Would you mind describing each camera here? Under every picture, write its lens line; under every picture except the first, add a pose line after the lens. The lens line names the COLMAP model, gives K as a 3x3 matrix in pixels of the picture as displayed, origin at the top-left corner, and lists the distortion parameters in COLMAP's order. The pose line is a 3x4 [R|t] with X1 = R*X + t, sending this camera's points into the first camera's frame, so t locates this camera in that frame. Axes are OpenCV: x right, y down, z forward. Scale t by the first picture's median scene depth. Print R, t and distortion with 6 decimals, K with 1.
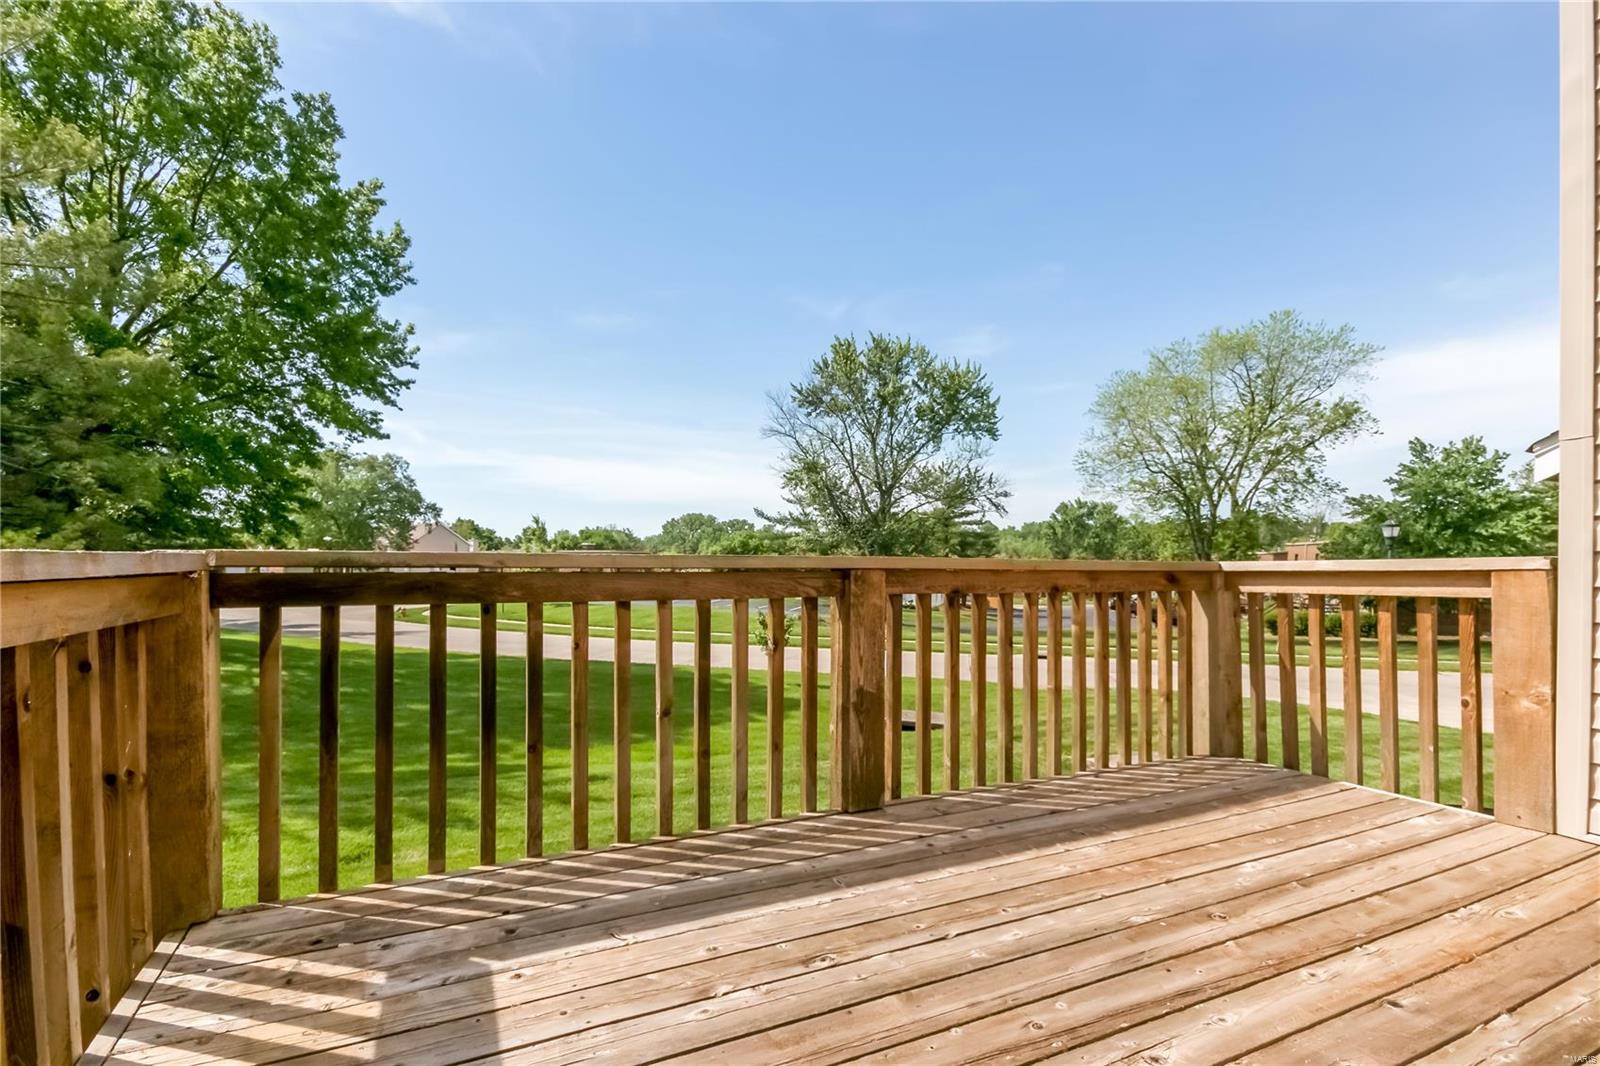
lens RADIAL K [[745.3, 0, 799.9], [0, 745.3, 557.8], [0, 0, 1]] dist [0.027412, 0.000114]
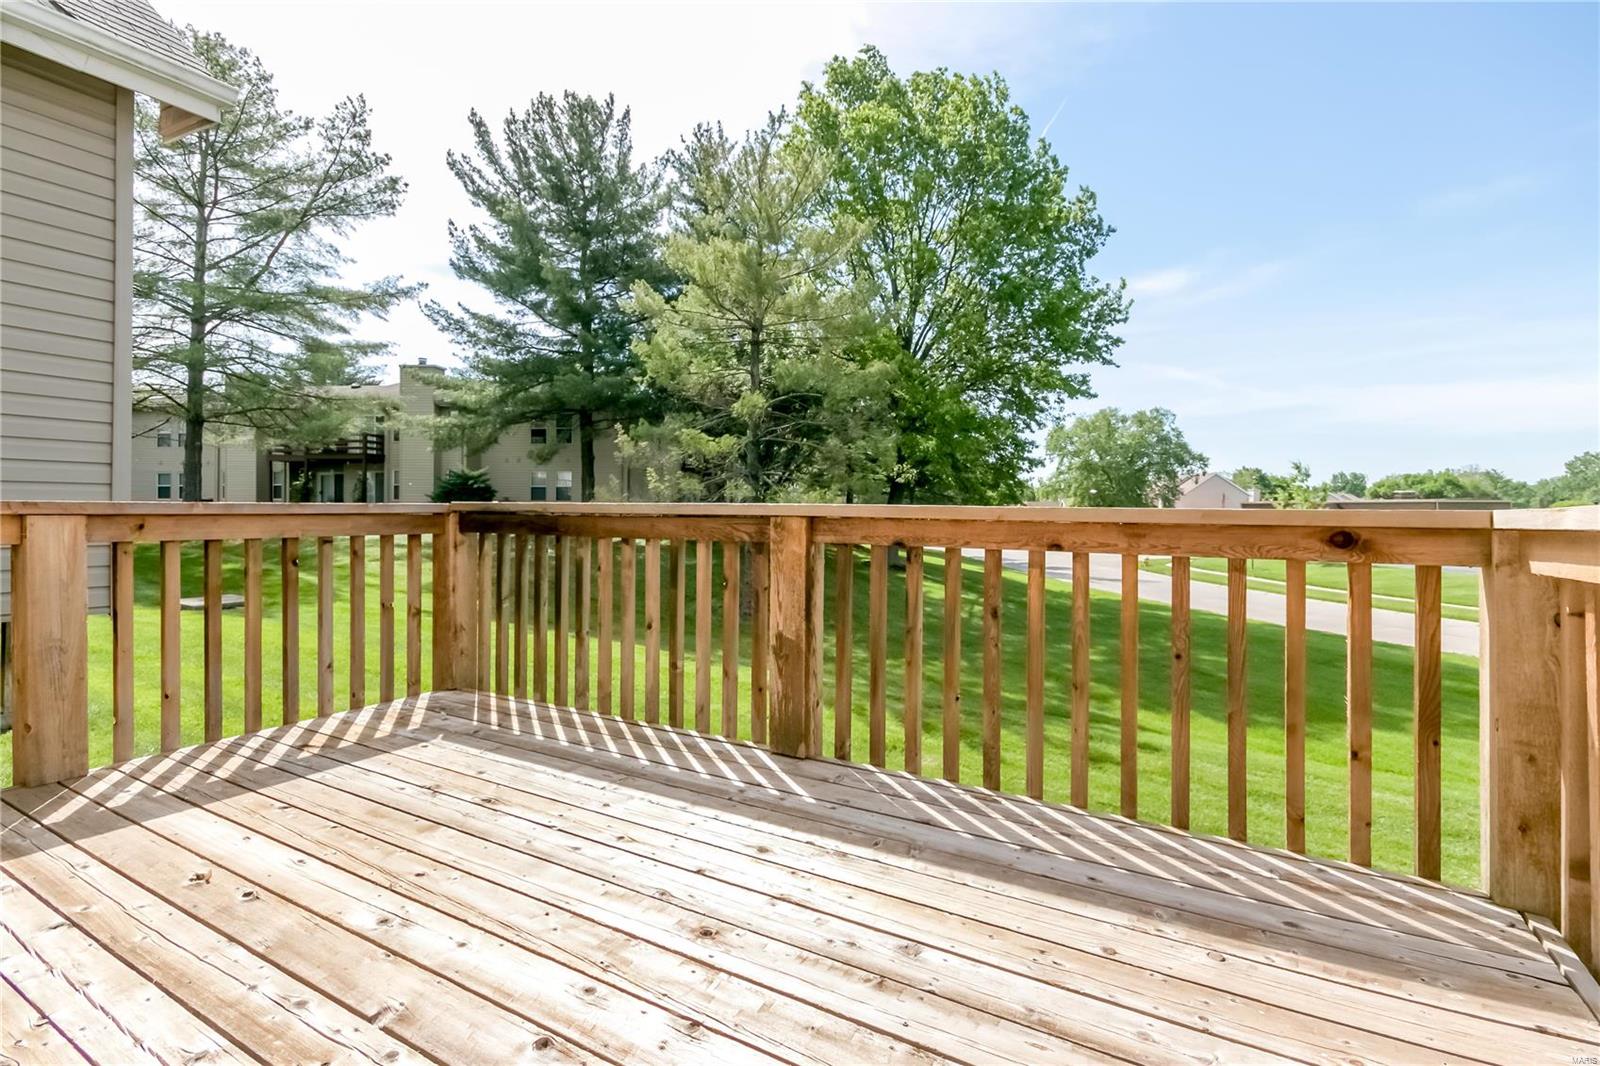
lens RADIAL K [[746.0, 0, 789.2], [0, 746.0, 515.4], [0, 0, 1]] dist [0.021710, -0.000140]
pose [[0.559156, 0.003919, -0.829053, 0.247096], [0.002790, 0.999974, 0.006608, 0.002009], [0.829058, -0.006008, 0.559131, 0.117722]]
